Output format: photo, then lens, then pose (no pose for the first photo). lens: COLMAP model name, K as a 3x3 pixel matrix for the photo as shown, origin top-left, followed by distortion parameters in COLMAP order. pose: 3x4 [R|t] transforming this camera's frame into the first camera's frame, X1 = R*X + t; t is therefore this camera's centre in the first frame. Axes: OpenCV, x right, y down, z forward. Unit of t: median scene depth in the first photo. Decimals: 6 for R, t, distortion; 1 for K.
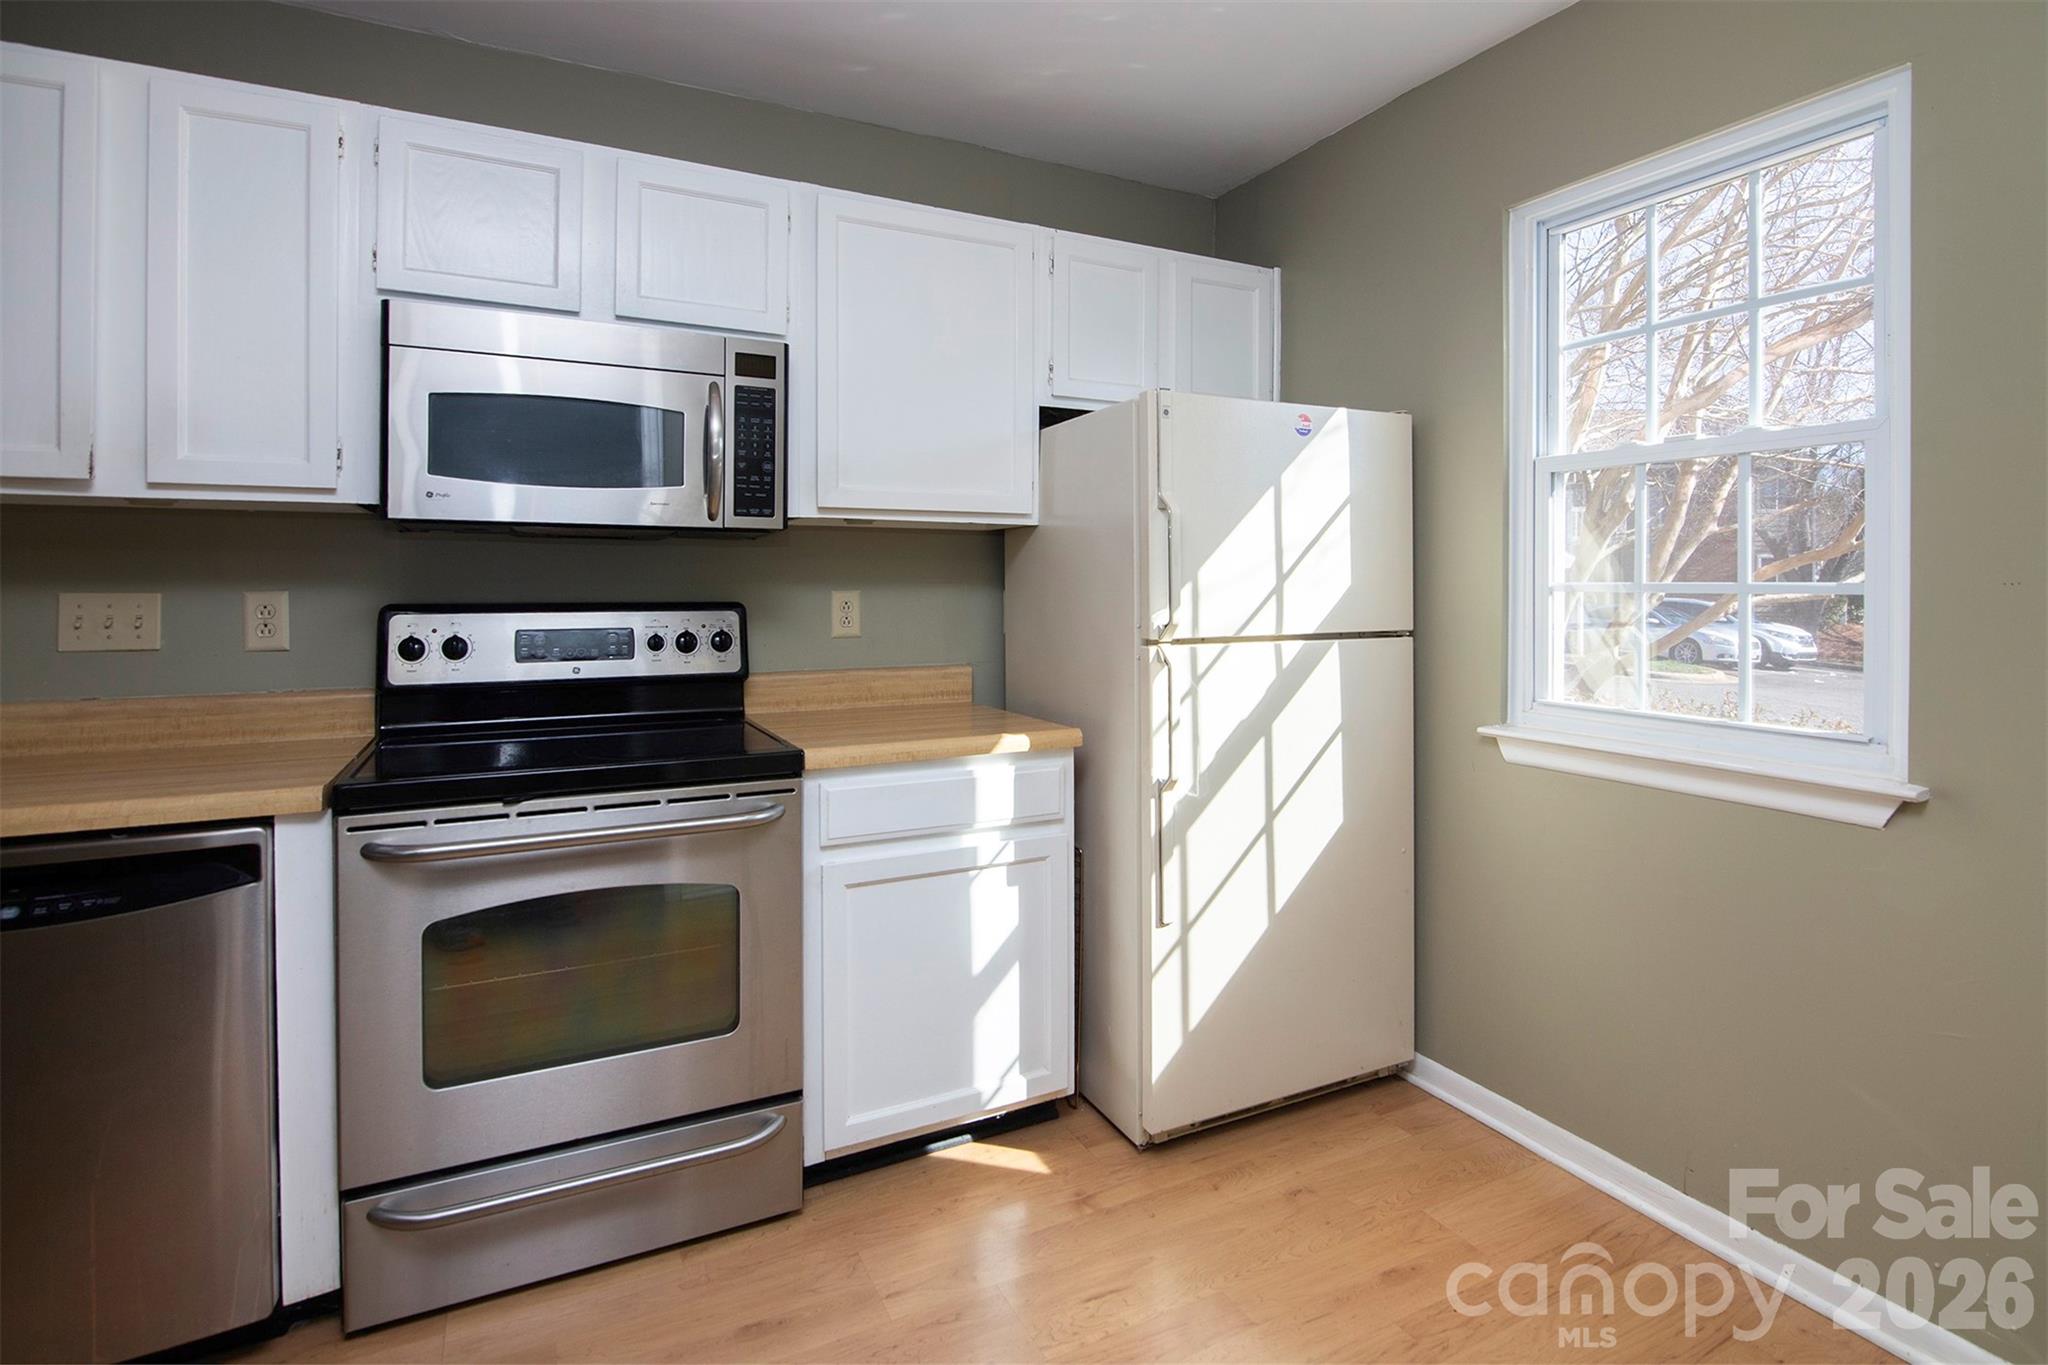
lens RADIAL K [[1000.7, 0, 1024.7], [0, 1000.7, 580.9], [0, 0, 1]] dist [-0.019082, -0.000011]
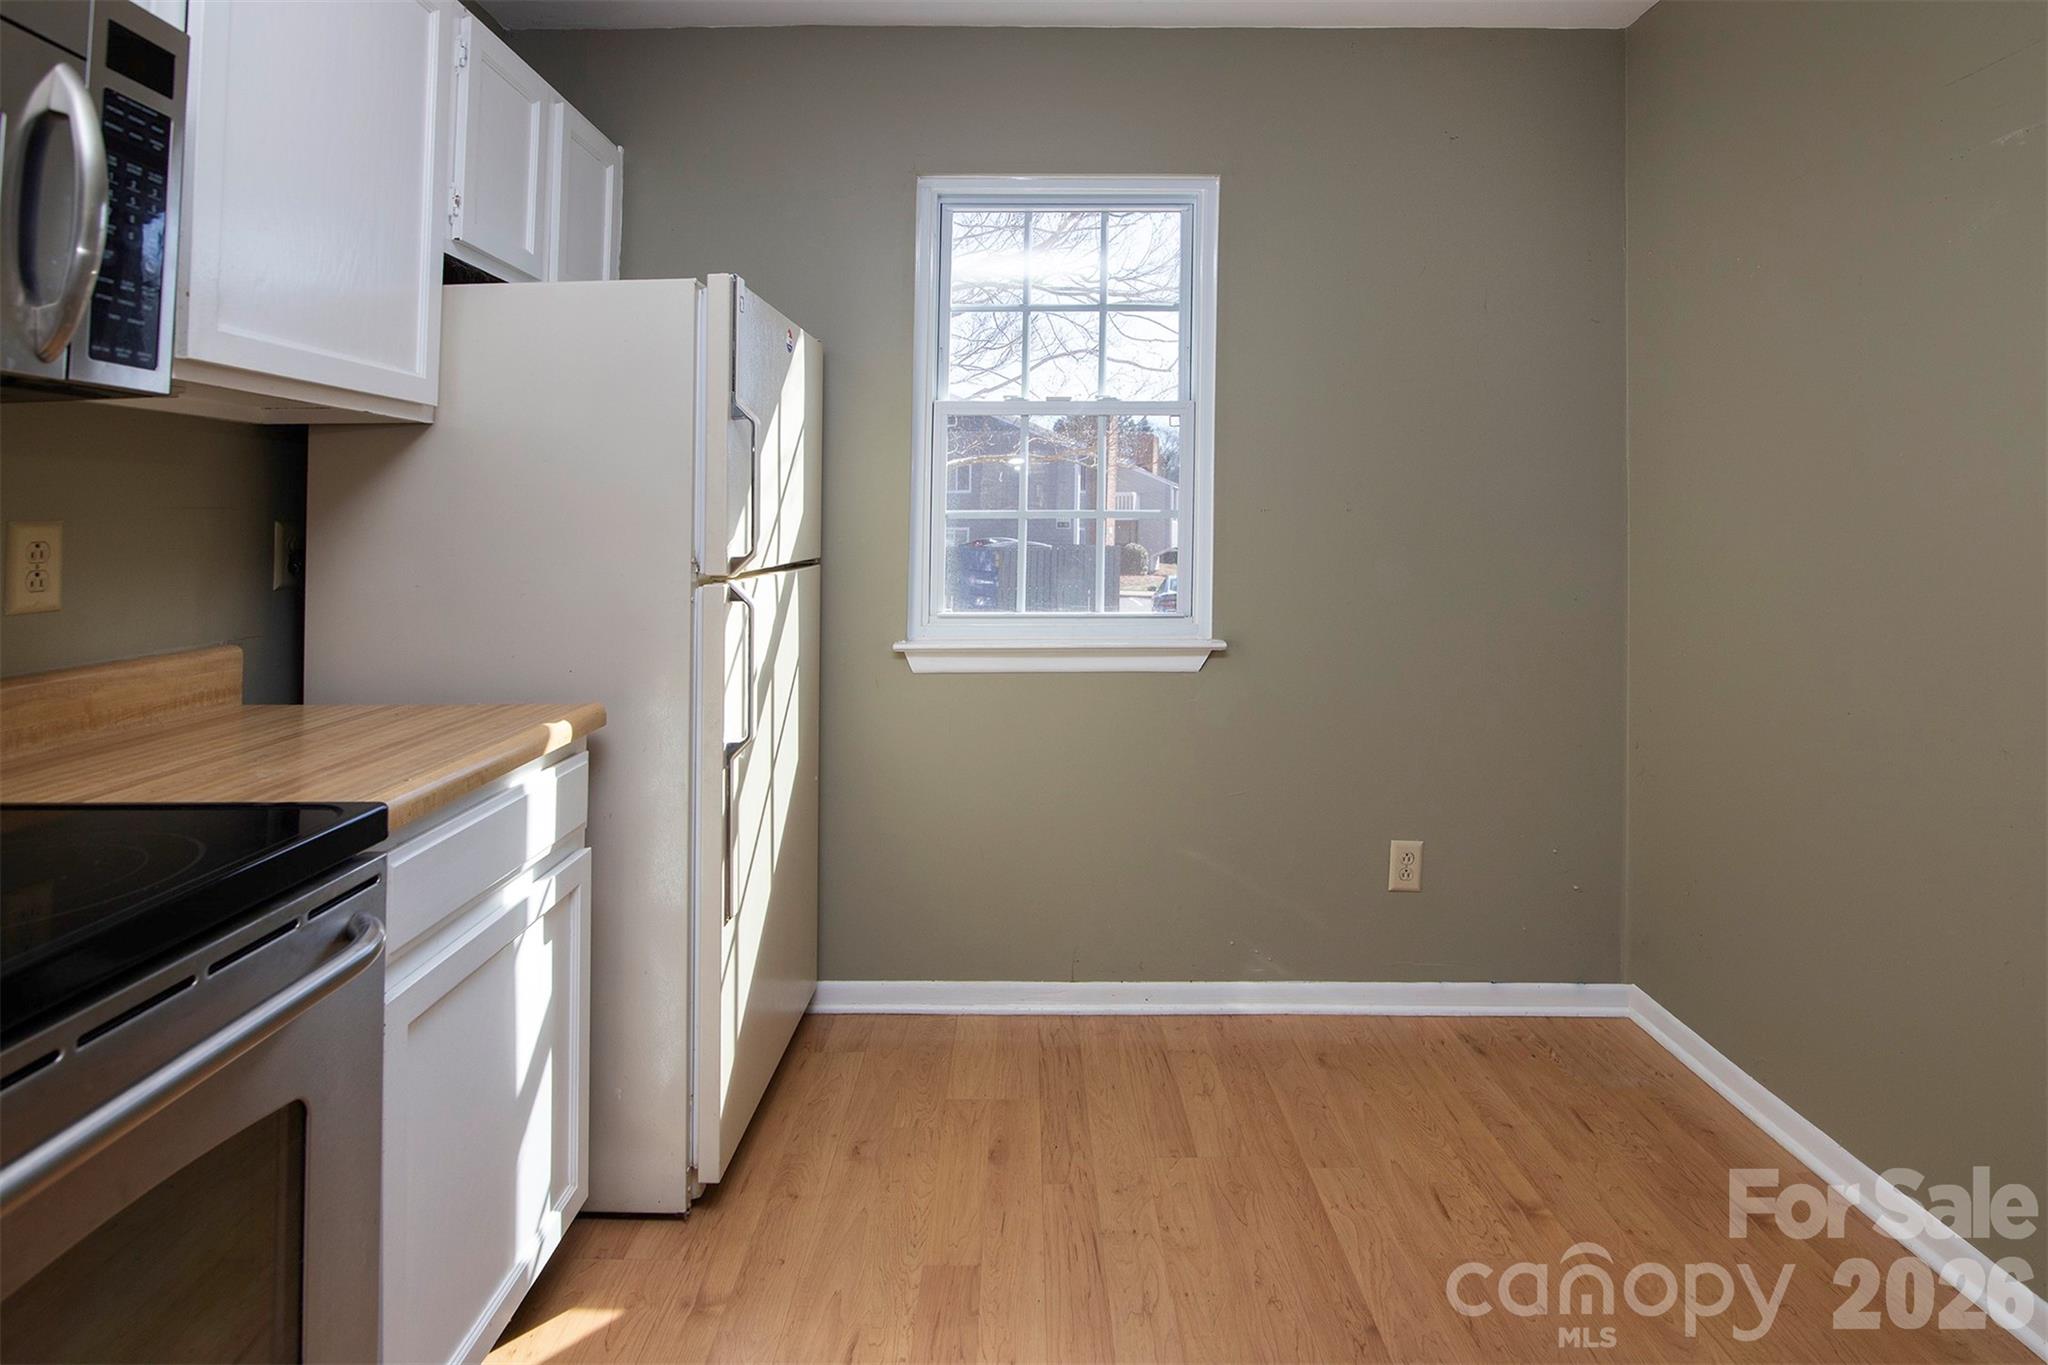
lens RADIAL K [[1043.9, 0, 1025.8], [0, 1043.9, 504.7], [0, 0, 1]] dist [-0.001398, -0.000243]
pose [[0.458994, 0.011112, 0.888370, -0.517434], [0.002651, 0.999900, -0.013877, 0.012591], [-0.888435, 0.008724, 0.458919, 0.372859]]
